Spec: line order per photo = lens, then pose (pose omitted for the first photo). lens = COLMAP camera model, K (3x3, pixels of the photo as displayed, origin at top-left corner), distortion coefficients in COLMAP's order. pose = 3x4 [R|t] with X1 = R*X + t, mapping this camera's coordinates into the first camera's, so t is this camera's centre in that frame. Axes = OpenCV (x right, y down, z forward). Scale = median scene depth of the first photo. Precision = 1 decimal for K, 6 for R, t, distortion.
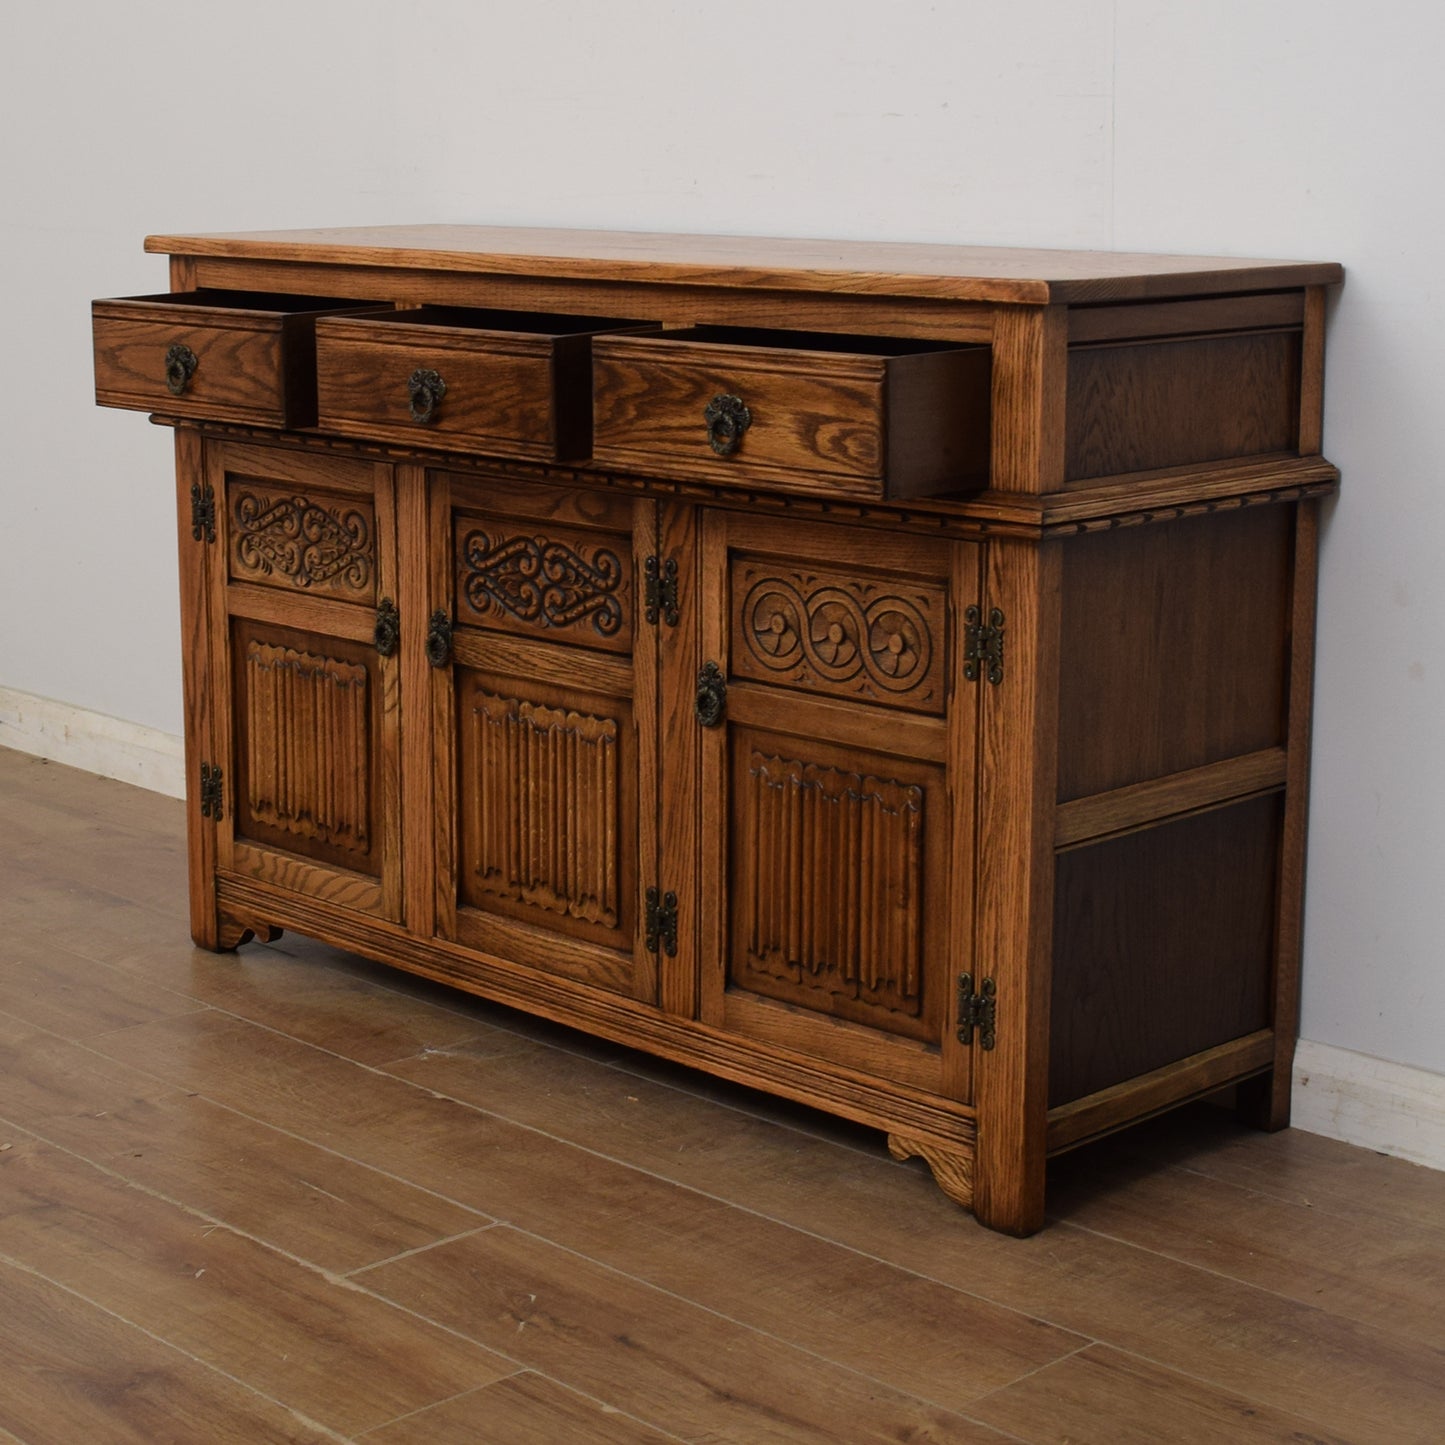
lens RADIAL K [[2843.2, 0, 687.3], [0, 2843.2, 647.3], [0, 0, 1]] dist [-0.062439, -0.214663]
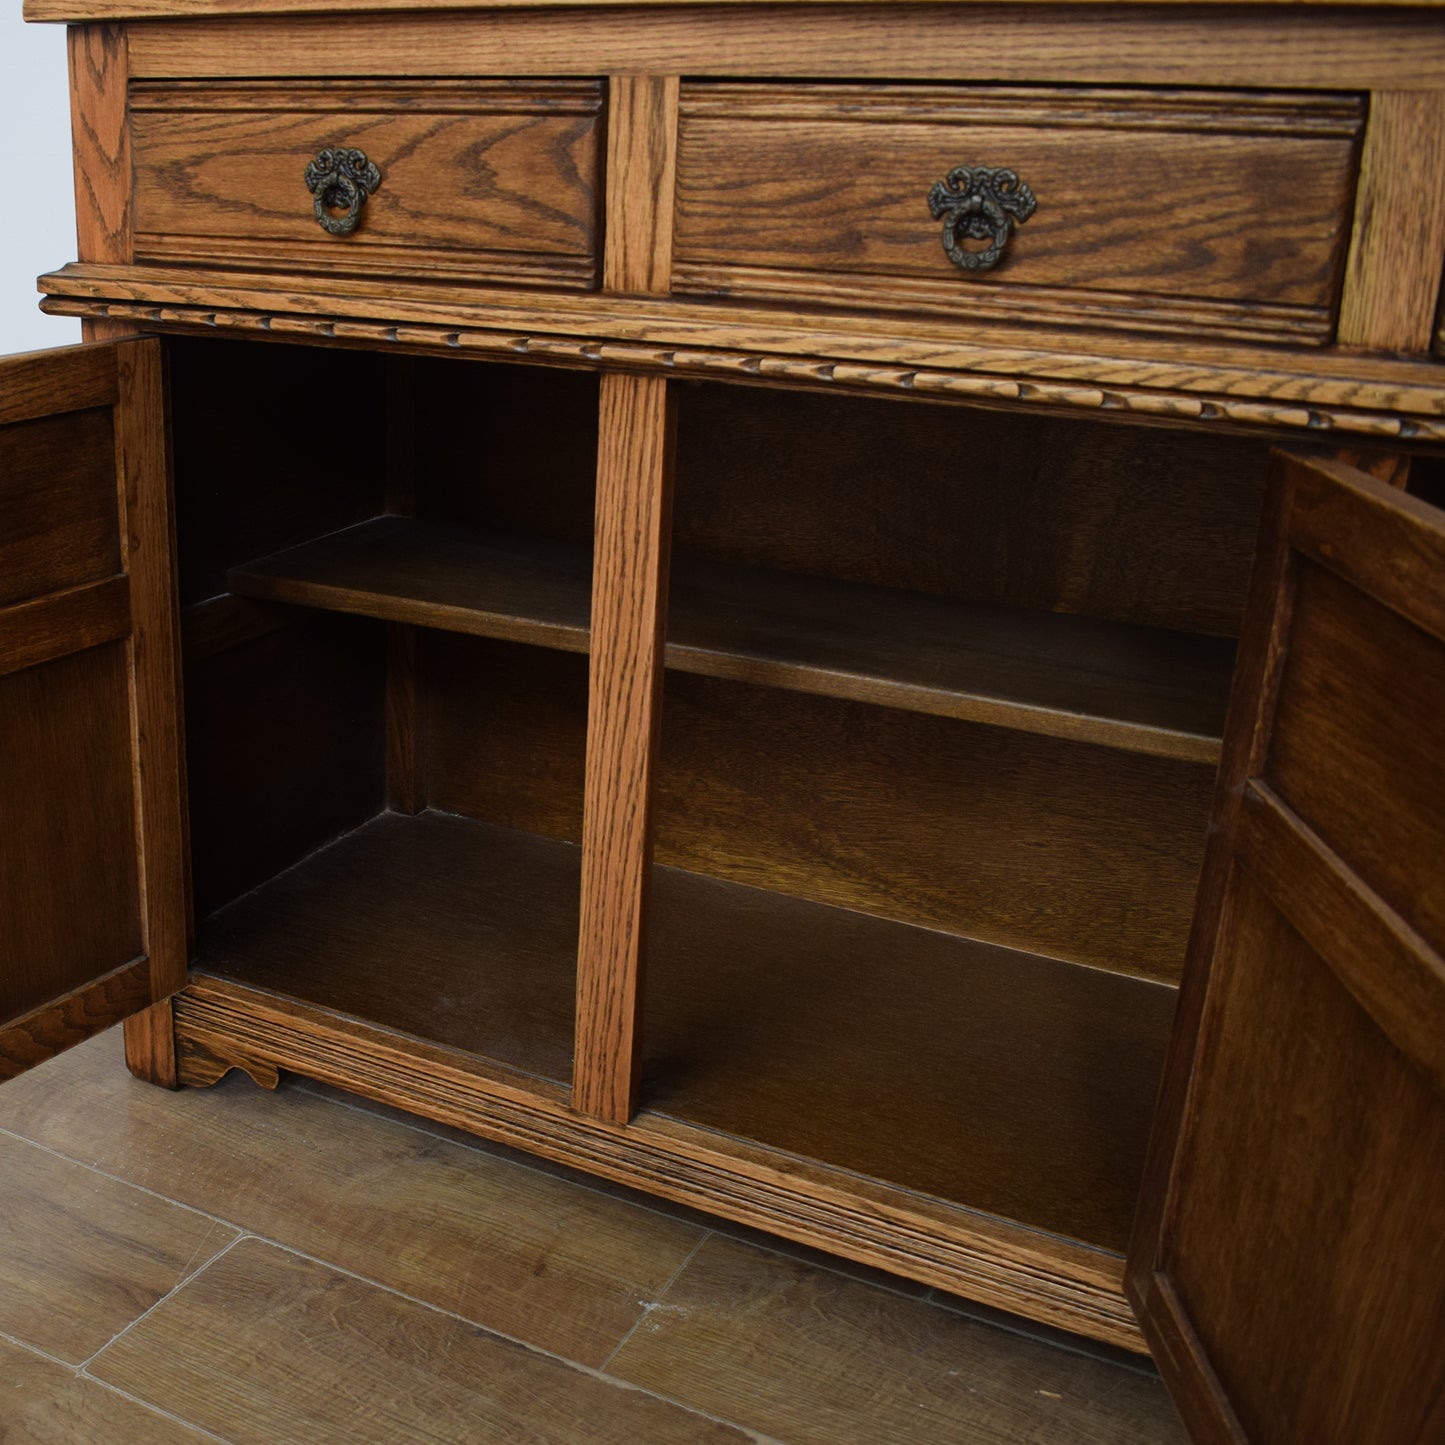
lens RADIAL K [[1777.1, 0, 396.4], [0, 1777.1, 757.4], [0, 0, 1]] dist [-0.101090, 0.019919]
pose [[0.973943, -0.080135, 0.212163, -0.239638], [0.042072, 0.983096, 0.178189, -0.057683], [-0.222856, -0.164620, 0.960851, 0.706629]]
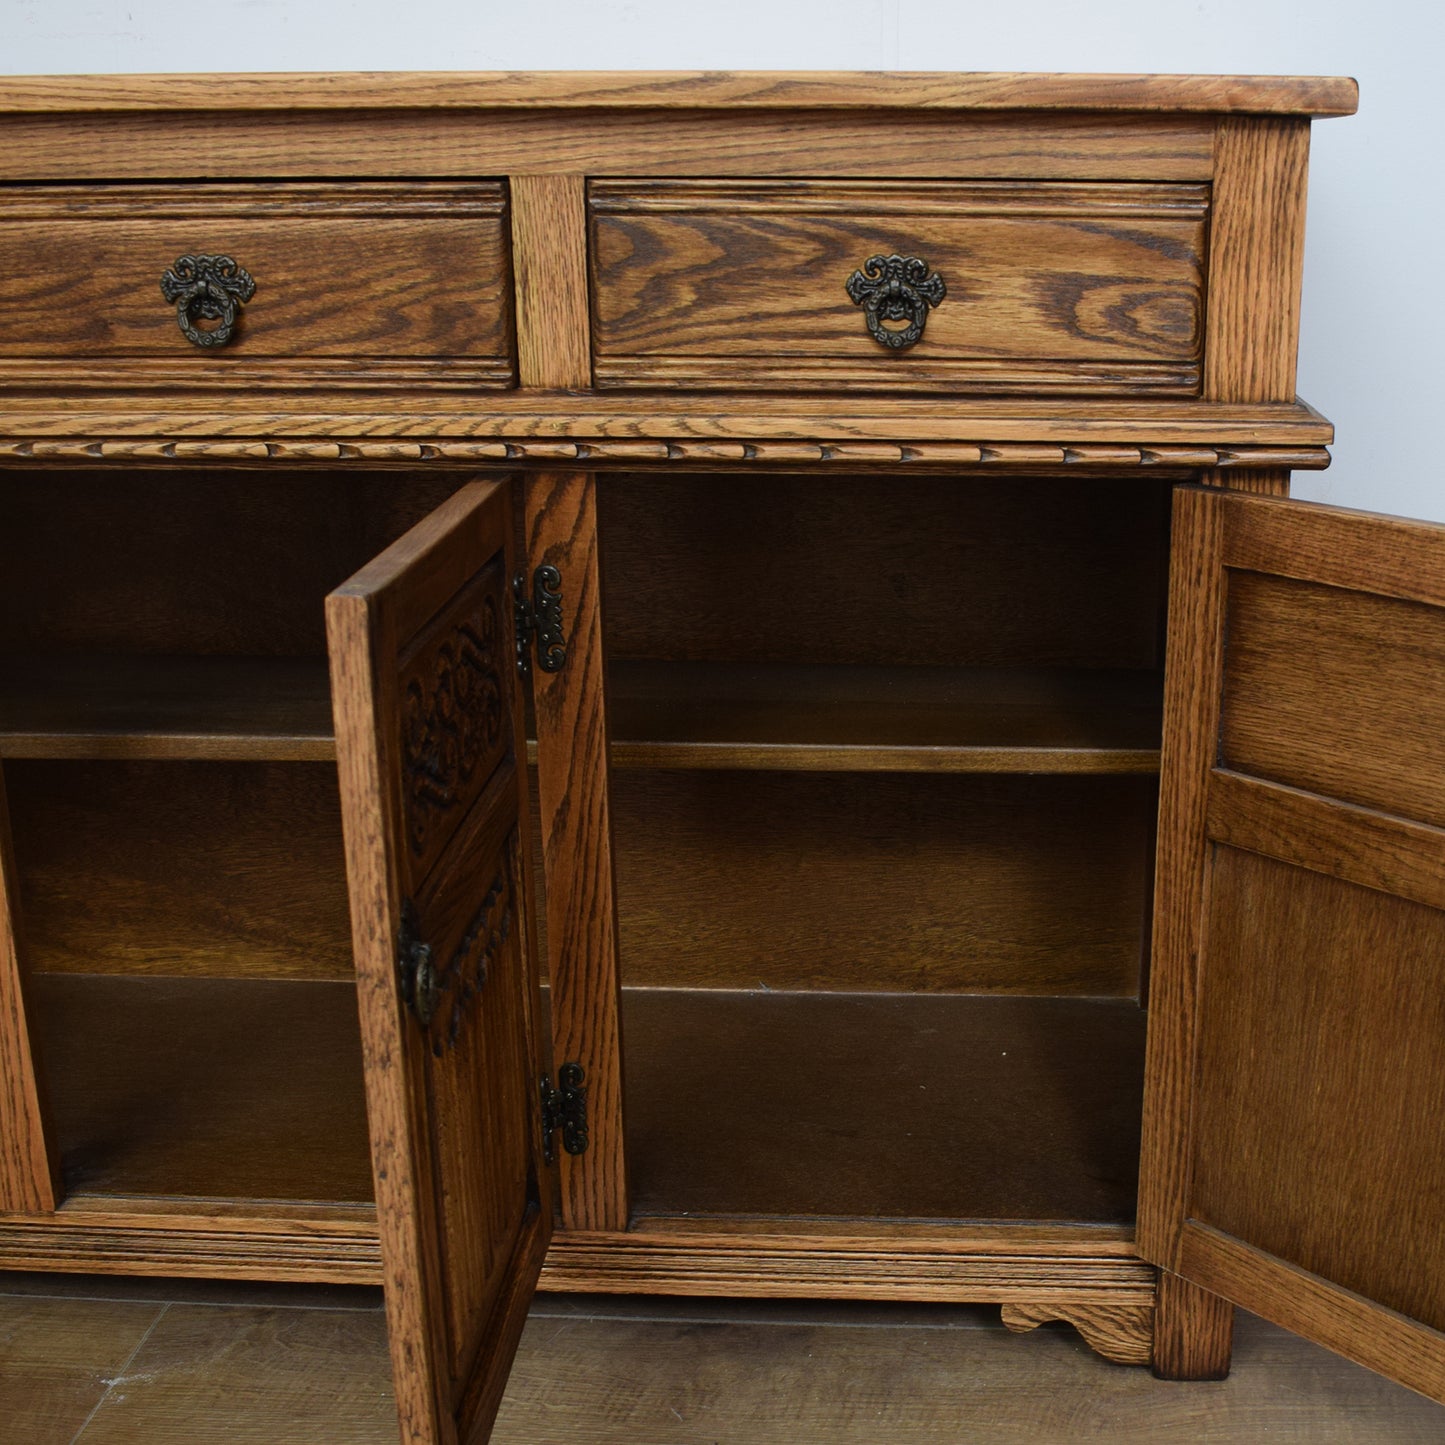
lens RADIAL K [[2009.0, 0, 930.3], [0, 2009.0, 850.6], [0, 0, 1]] dist [-0.101464, 0.024182]
pose [[0.718129, -0.219114, 0.660515, -0.244849], [0.116132, 0.973562, 0.196700, -0.045663], [-0.686152, -0.064549, 0.724589, 0.602772]]
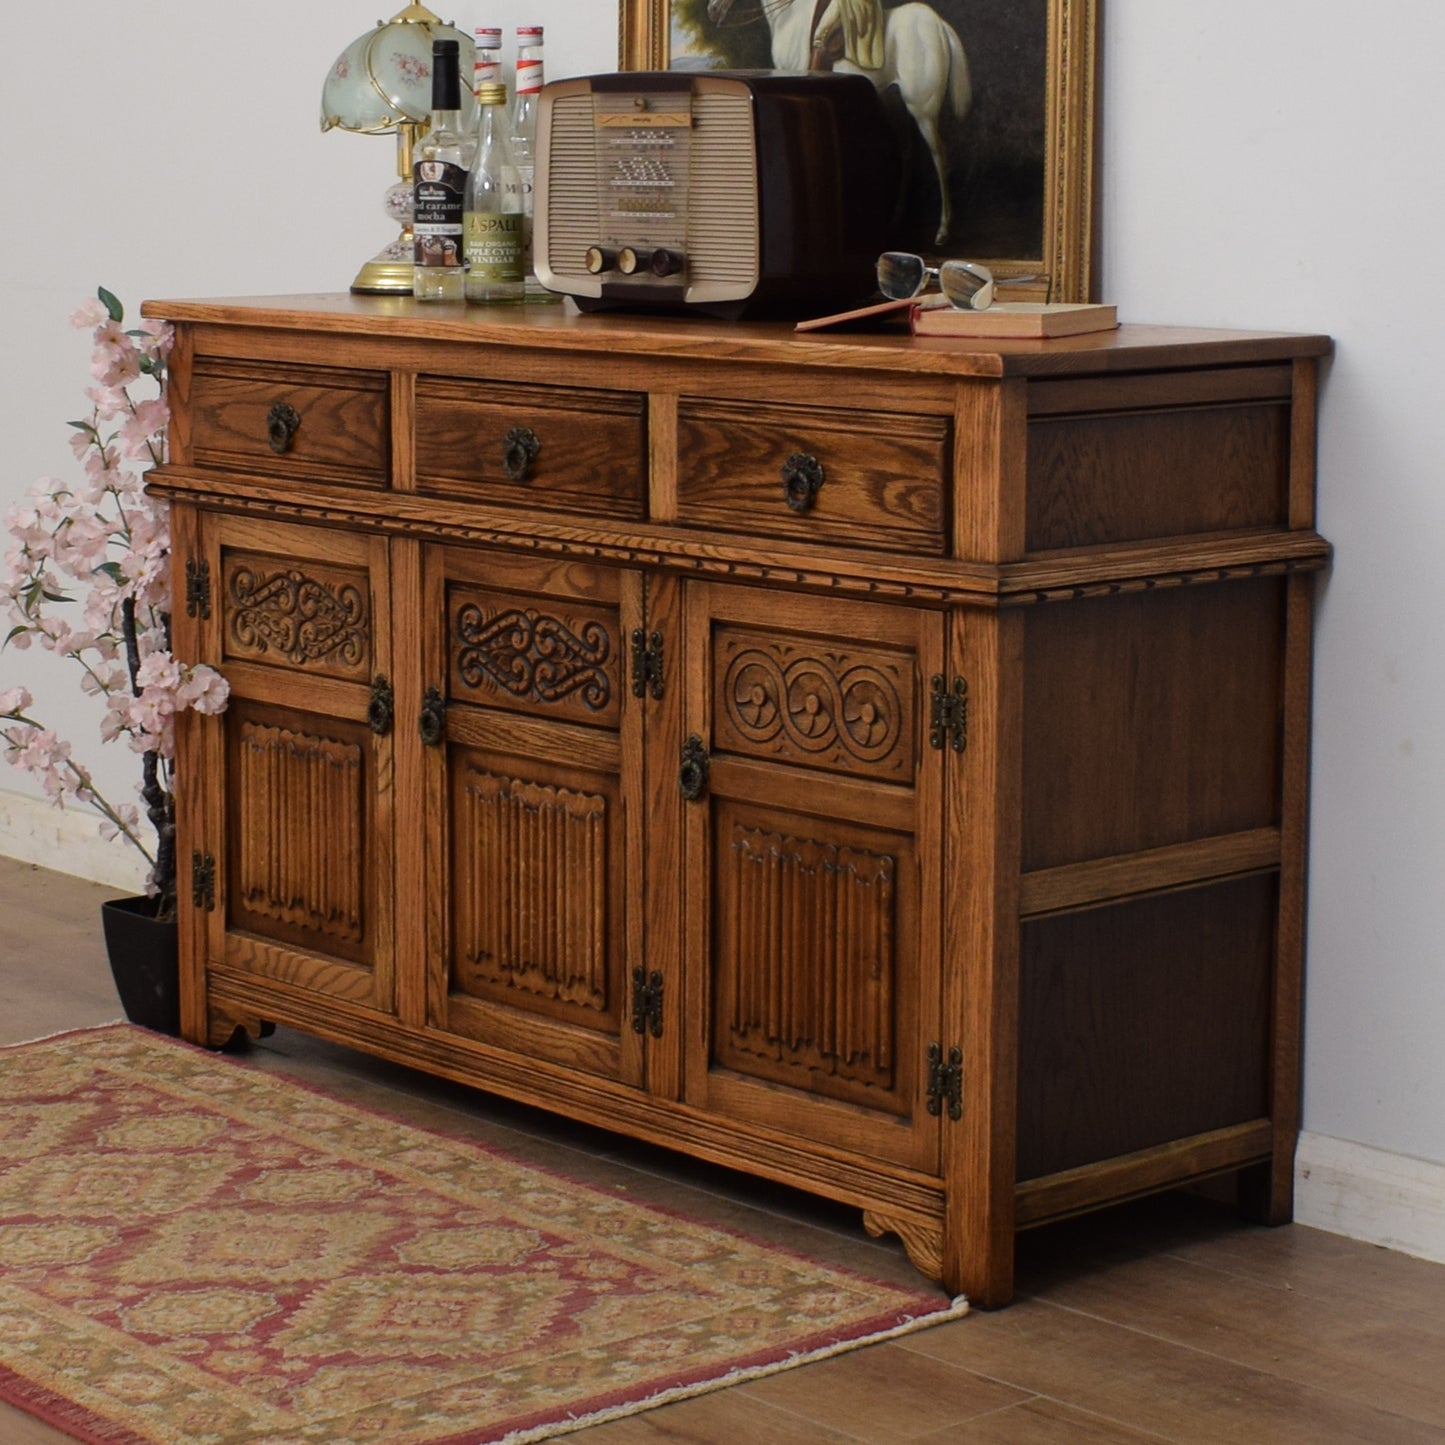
lens RADIAL K [[3658.0, 0, 718.4], [0, 3658.0, 658.8], [0, 0, 1]] dist [-0.060808, -0.138473]
pose [[0.999022, 0.007580, -0.043568, 0.069761], [-0.009355, 0.999129, -0.040671, 0.029530], [0.043222, 0.041039, 0.998222, -0.265424]]
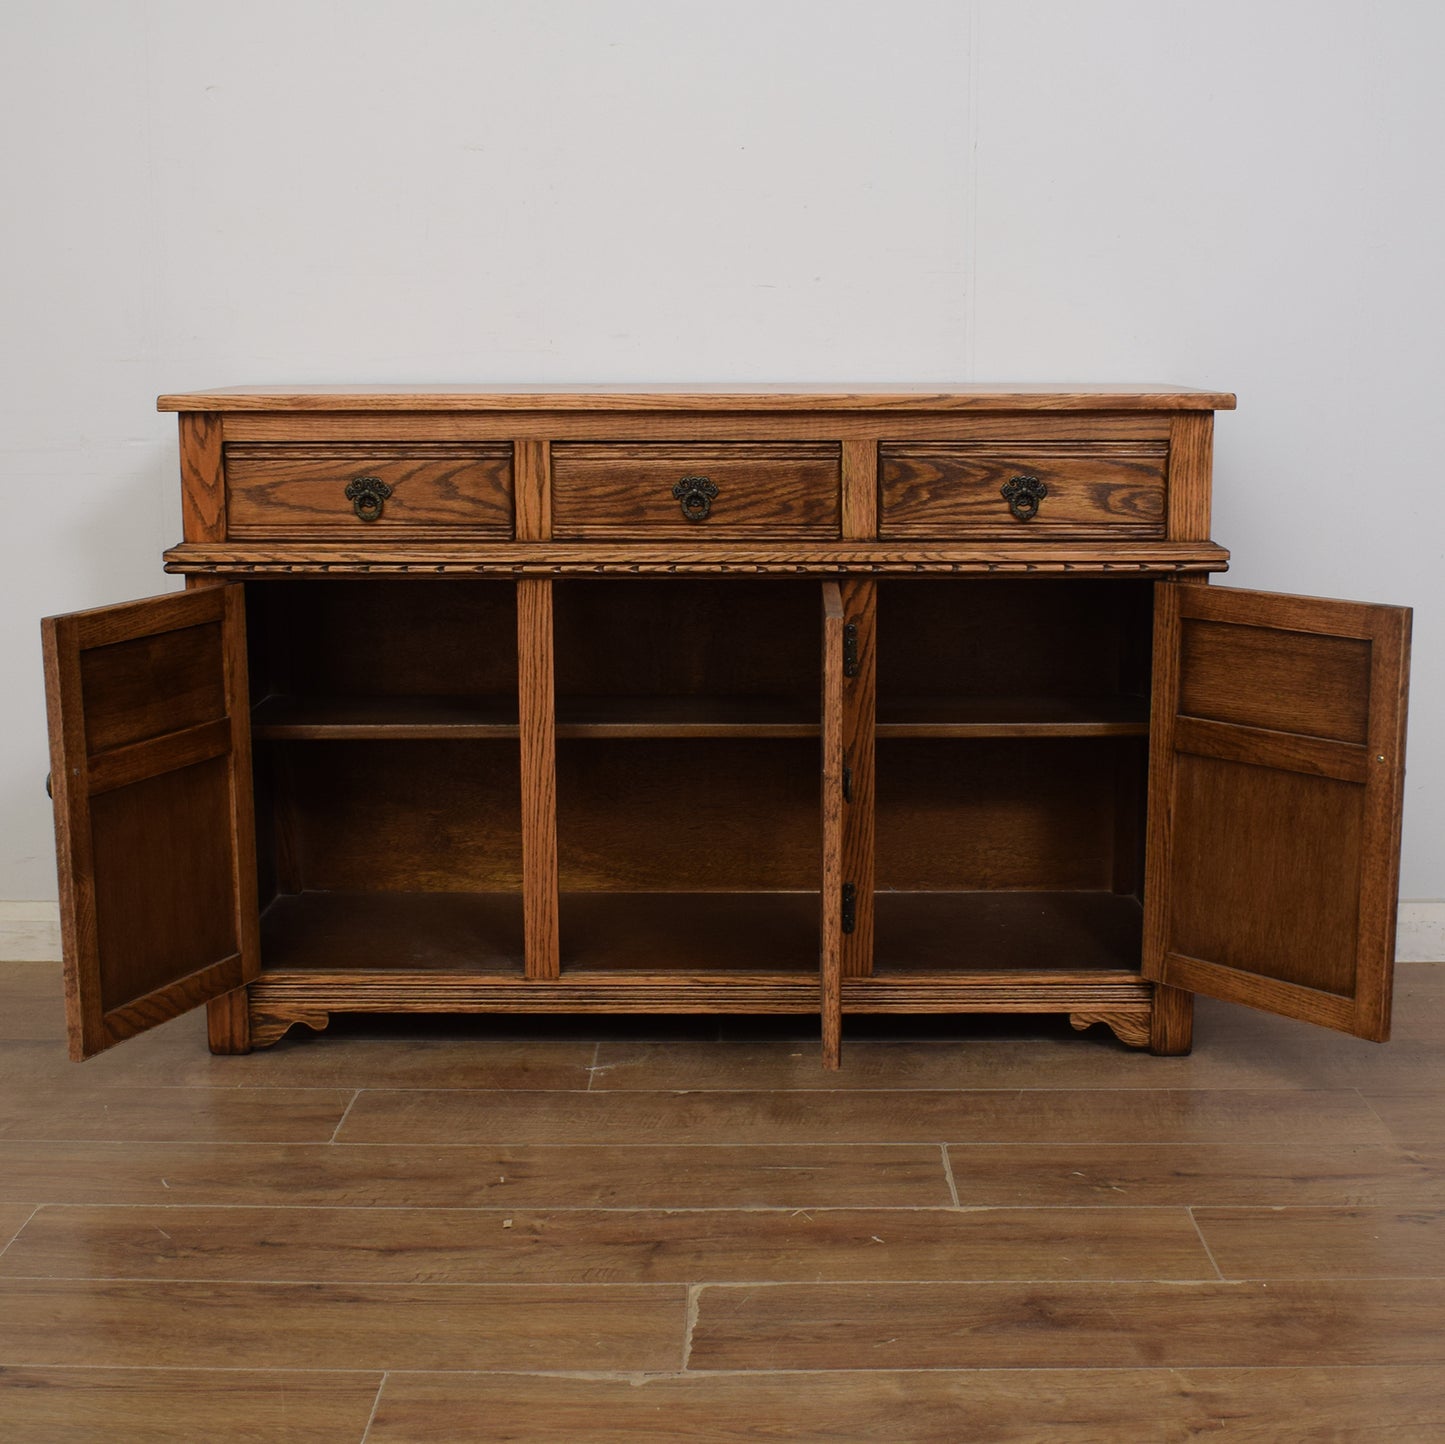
lens RADIAL K [[2125.2, 0, 756.6], [0, 2125.2, 738.1], [0, 0, 1]] dist [-0.076804, -0.117496]
pose [[0.700245, -0.135135, 0.700996, -0.702137], [0.132165, 0.989487, 0.058726, -0.041315], [-0.701562, 0.051525, 0.710743, 0.338960]]
